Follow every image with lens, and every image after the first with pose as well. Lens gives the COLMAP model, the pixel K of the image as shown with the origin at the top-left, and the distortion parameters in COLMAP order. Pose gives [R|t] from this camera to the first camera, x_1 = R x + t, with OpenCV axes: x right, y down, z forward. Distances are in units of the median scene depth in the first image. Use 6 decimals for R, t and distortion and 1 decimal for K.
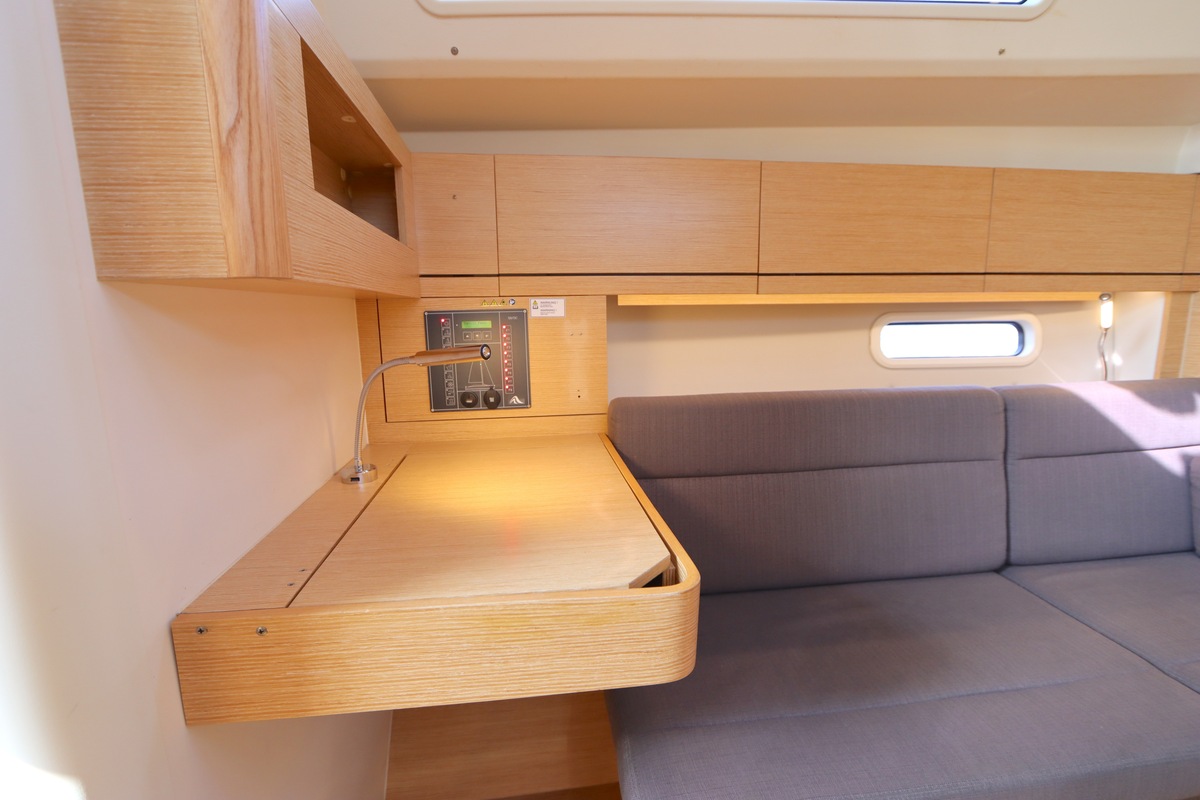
lens RADIAL K [[554.7, 0, 602.8], [0, 554.7, 404.5], [0, 0, 1]] dist [-0.021174, 0.003060]
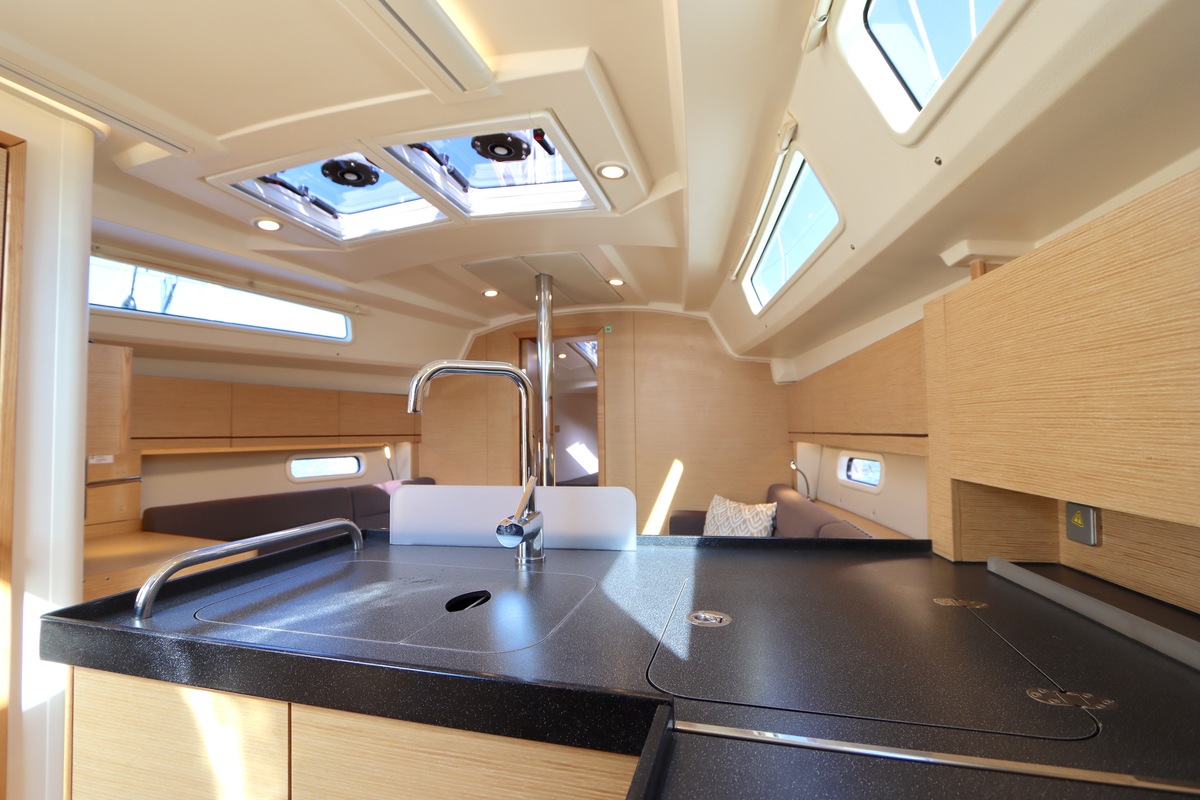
lens RADIAL K [[554.7, 0, 600.3], [0, 554.7, 401.6], [0, 0, 1]] dist [-0.021174, 0.003060]
pose [[0.519201, 0.054607, 0.852906, -0.679402], [0.151530, 0.976264, -0.154748, 0.134240], [-0.841112, 0.209586, 0.498603, -1.049957]]
